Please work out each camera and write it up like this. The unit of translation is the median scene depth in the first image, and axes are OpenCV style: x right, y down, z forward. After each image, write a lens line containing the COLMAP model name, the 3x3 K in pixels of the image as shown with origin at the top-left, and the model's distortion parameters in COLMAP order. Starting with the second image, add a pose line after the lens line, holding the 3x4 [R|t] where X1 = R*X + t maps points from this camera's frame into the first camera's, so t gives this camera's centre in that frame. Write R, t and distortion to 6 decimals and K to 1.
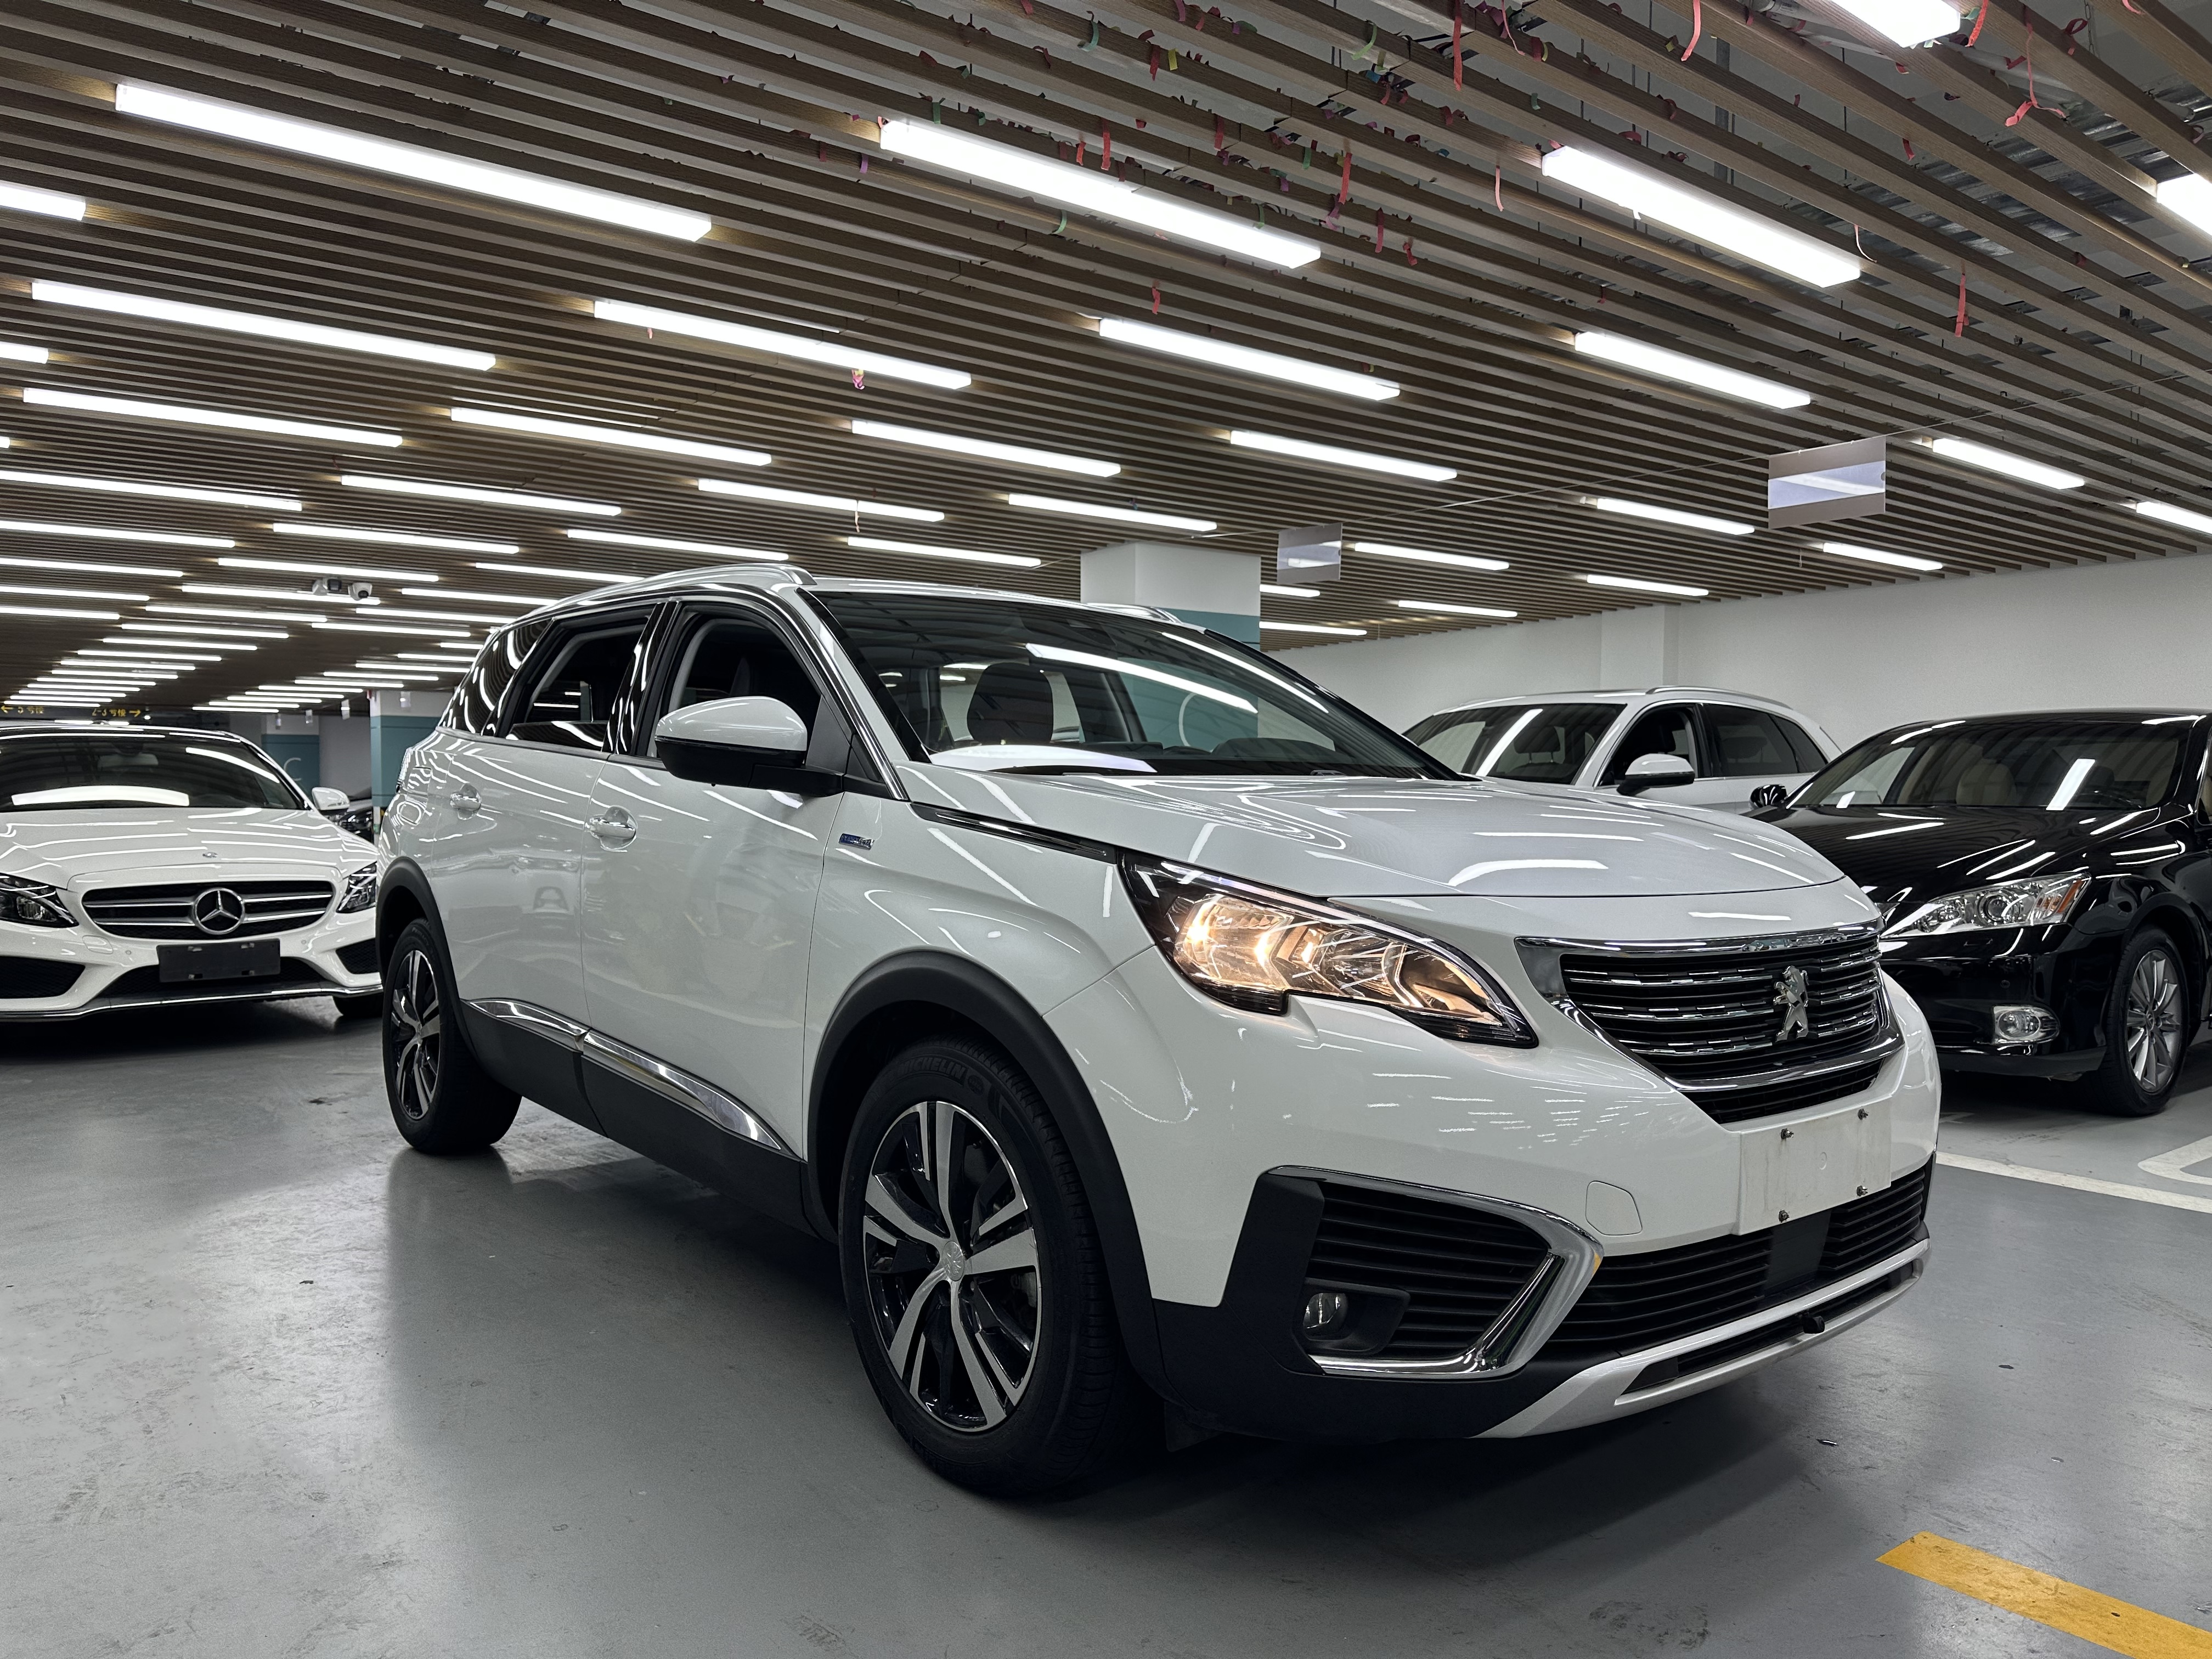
lens RADIAL K [[1549.7, 0, 1119.3], [0, 1549.7, 833.8], [0, 0, 1]] dist [0.043938, -0.038392]
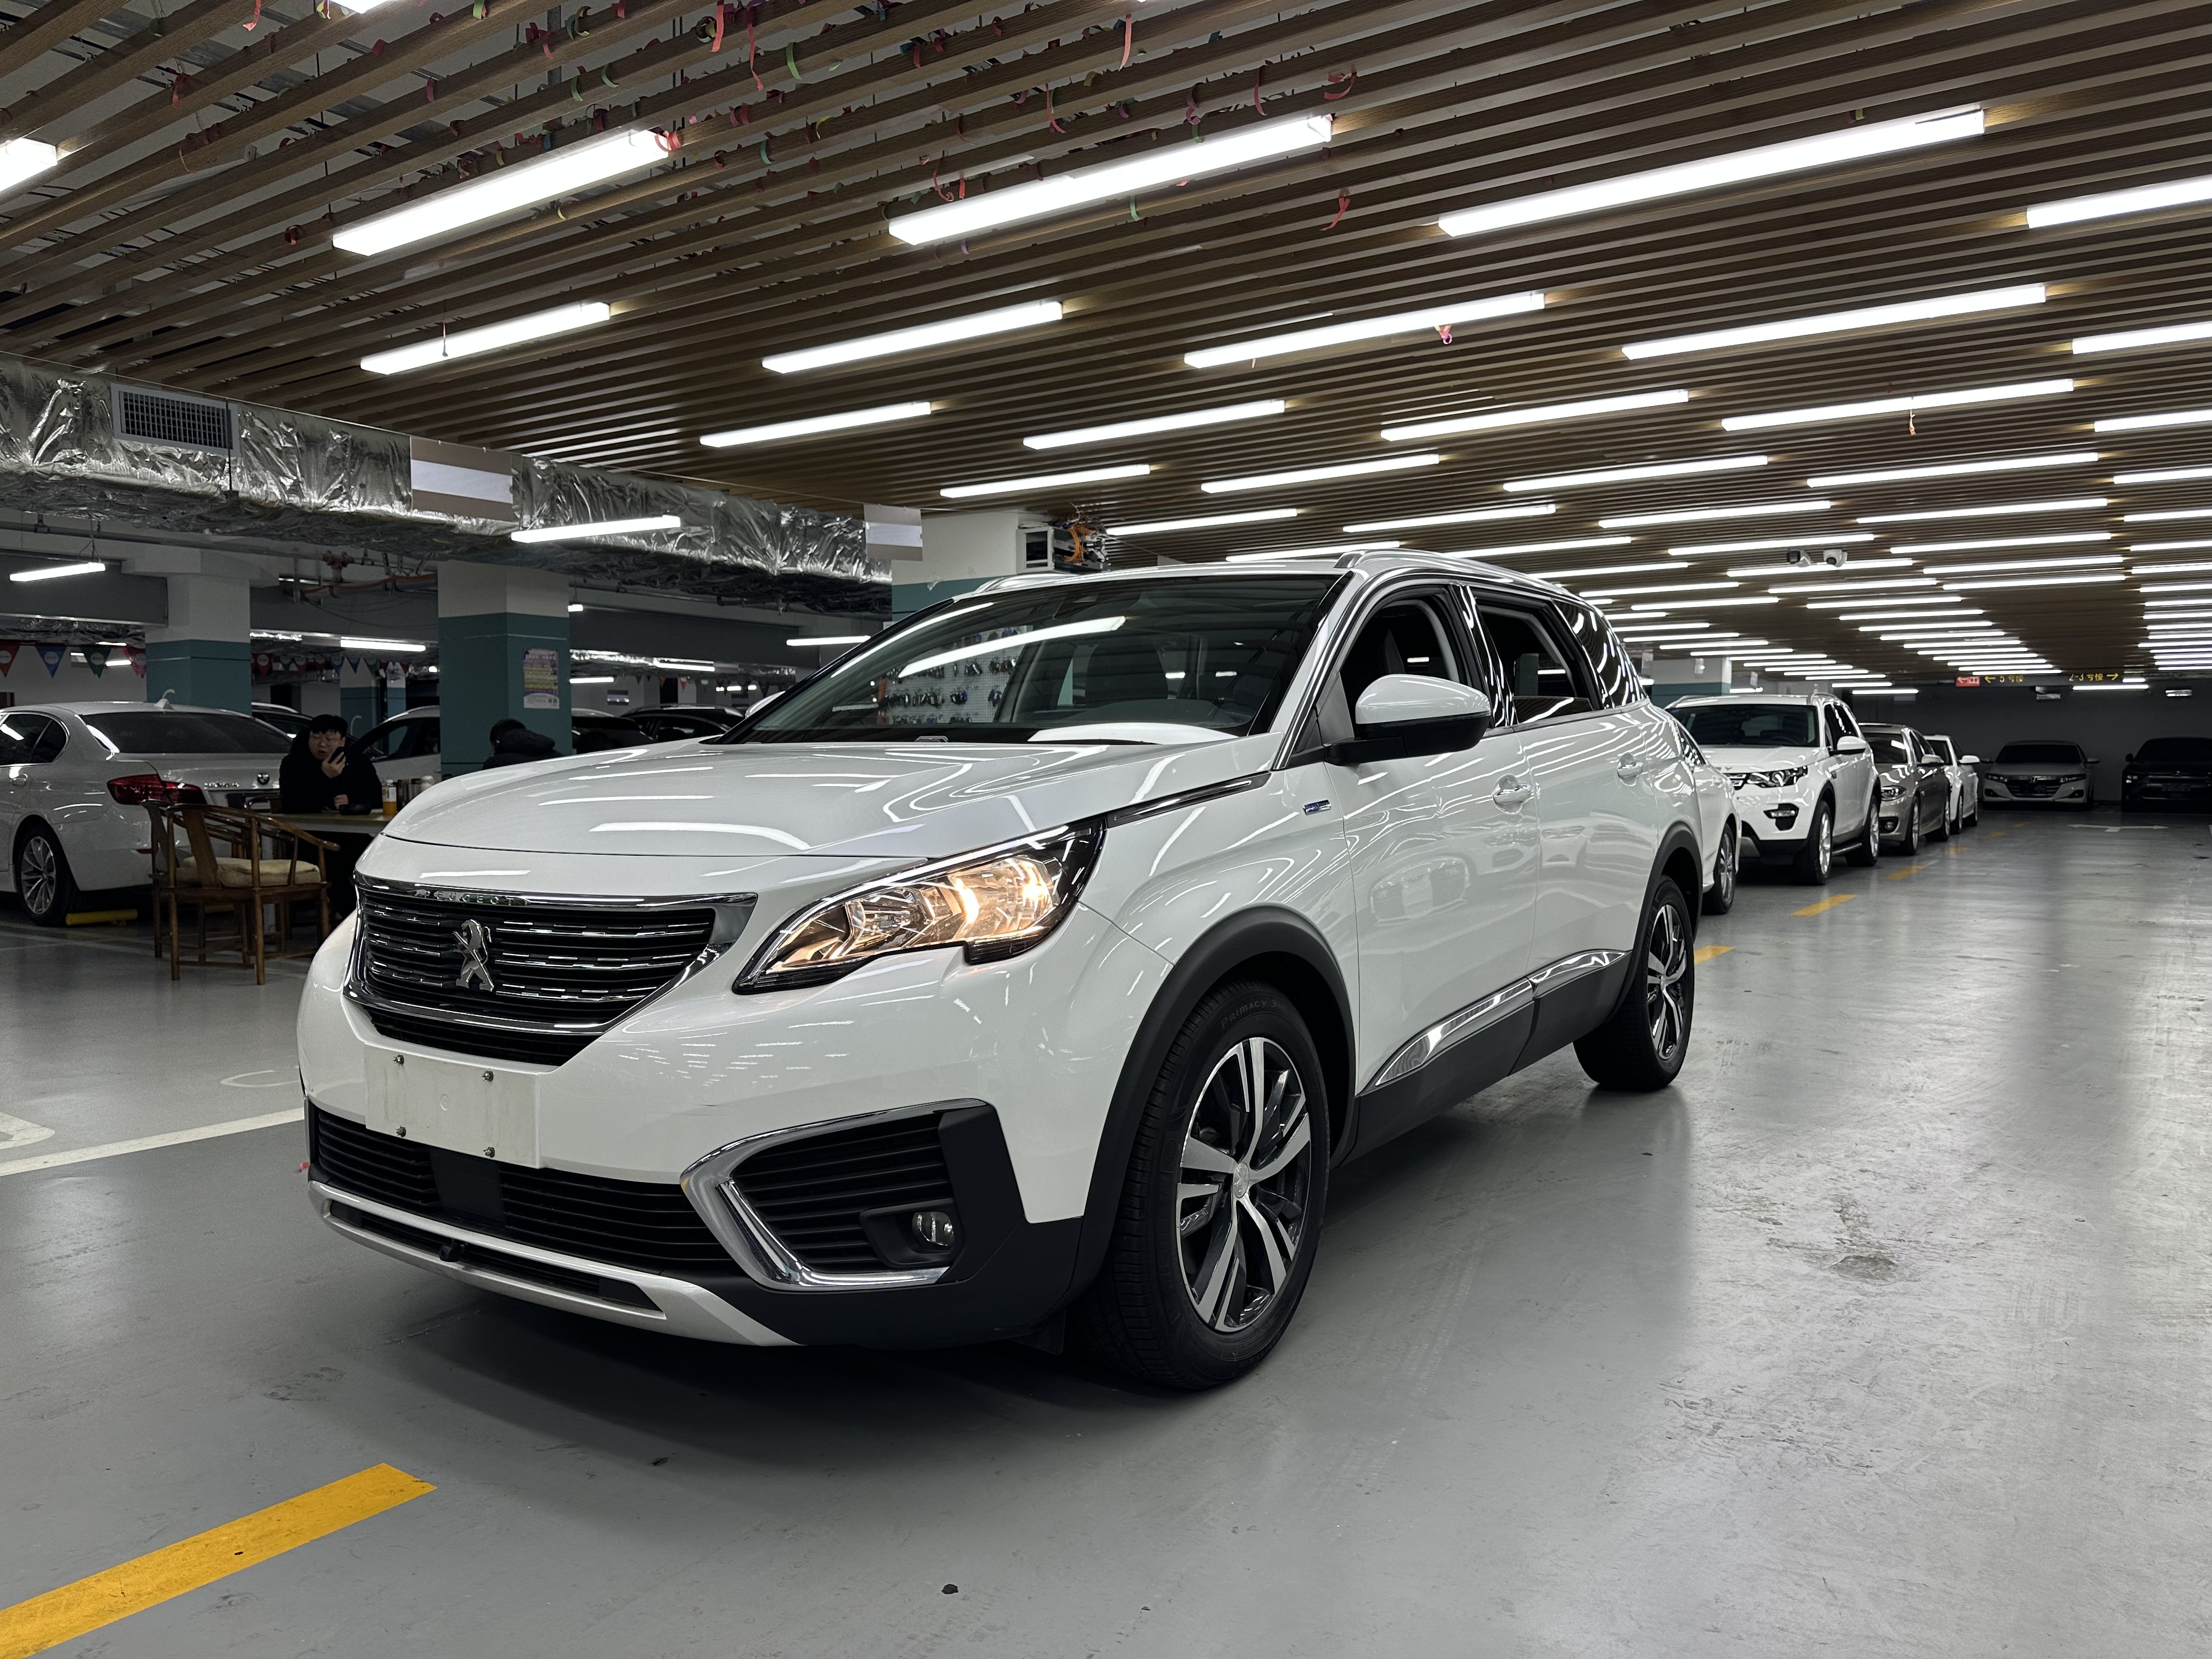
lens RADIAL K [[1549.7, 0, 1092.4], [0, 1549.7, 825.7], [0, 0, 1]] dist [0.043938, -0.038392]
pose [[0.299365, 0.039385, -0.953325, 1.549771], [-0.021003, 0.999178, 0.034684, -0.026026], [0.953907, 0.009639, 0.299946, 1.067412]]
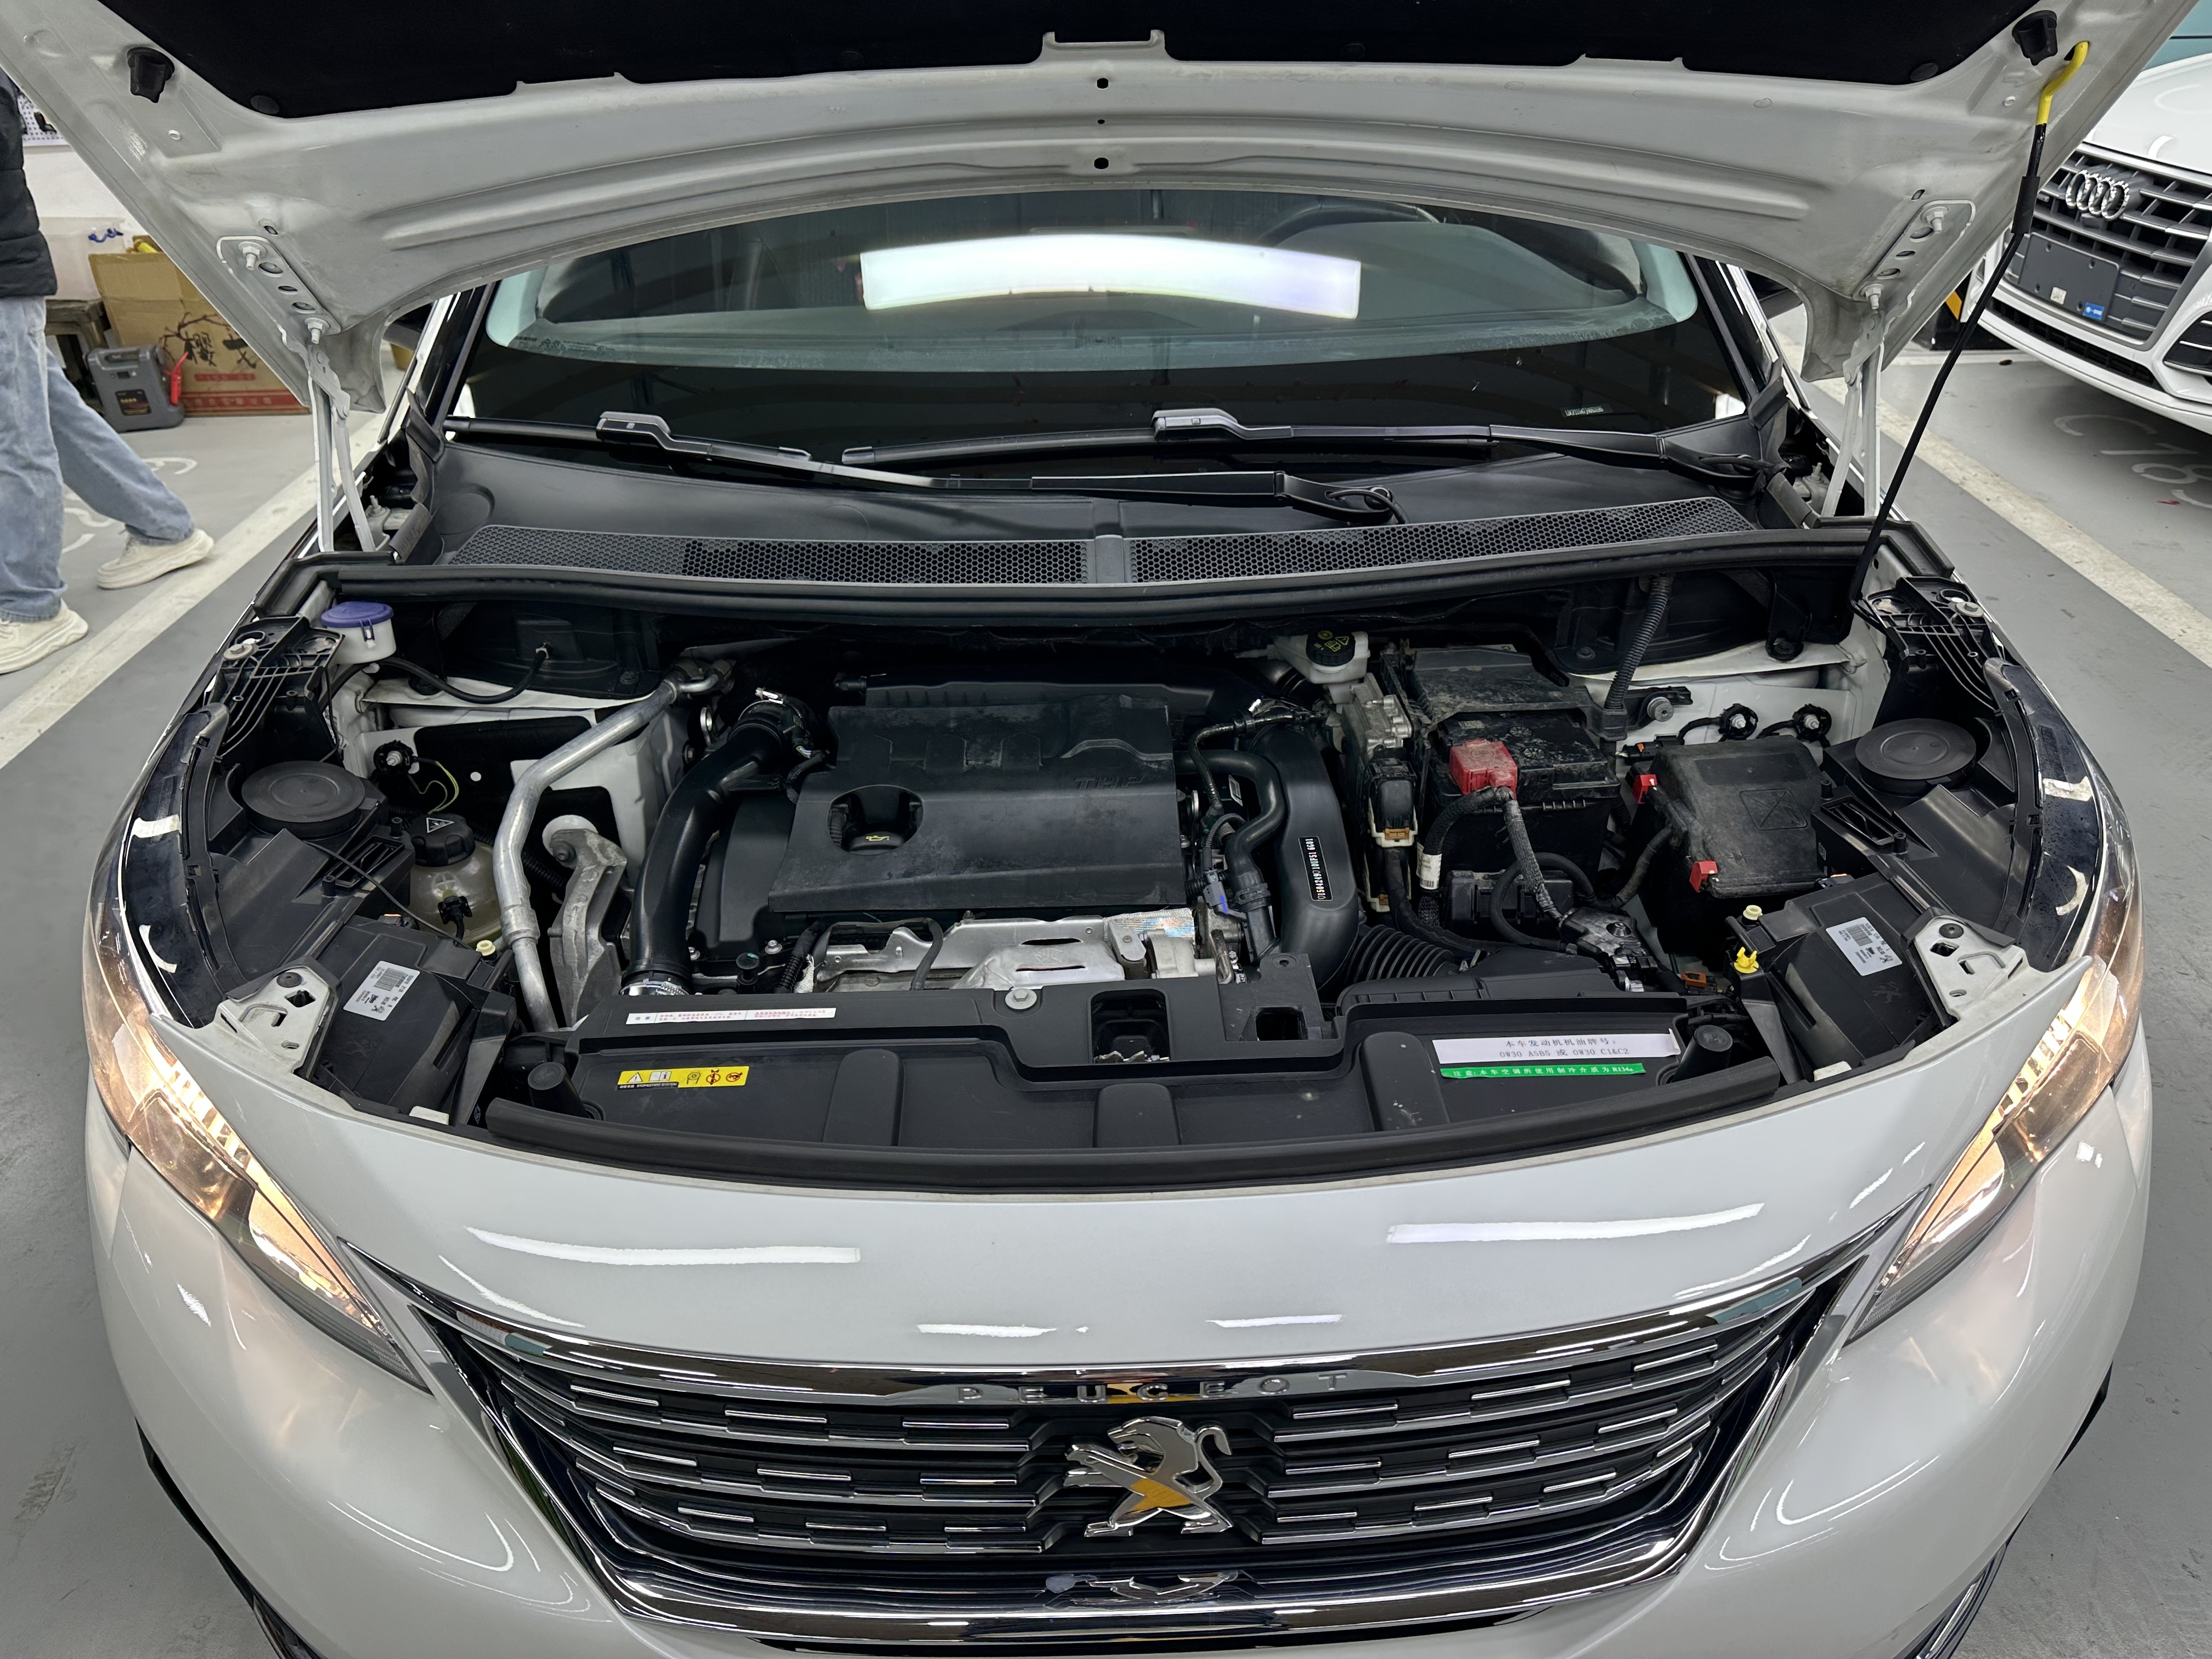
lens RADIAL K [[1549.7, 0, 1103.3], [0, 1549.7, 787.0], [0, 0, 1]] dist [0.043938, -0.038392]
pose [[0.793069, 0.295726, -0.532529, 0.575662], [0.007285, 0.869576, 0.493745, -0.248408], [0.609088, -0.395453, 0.687480, 0.770096]]
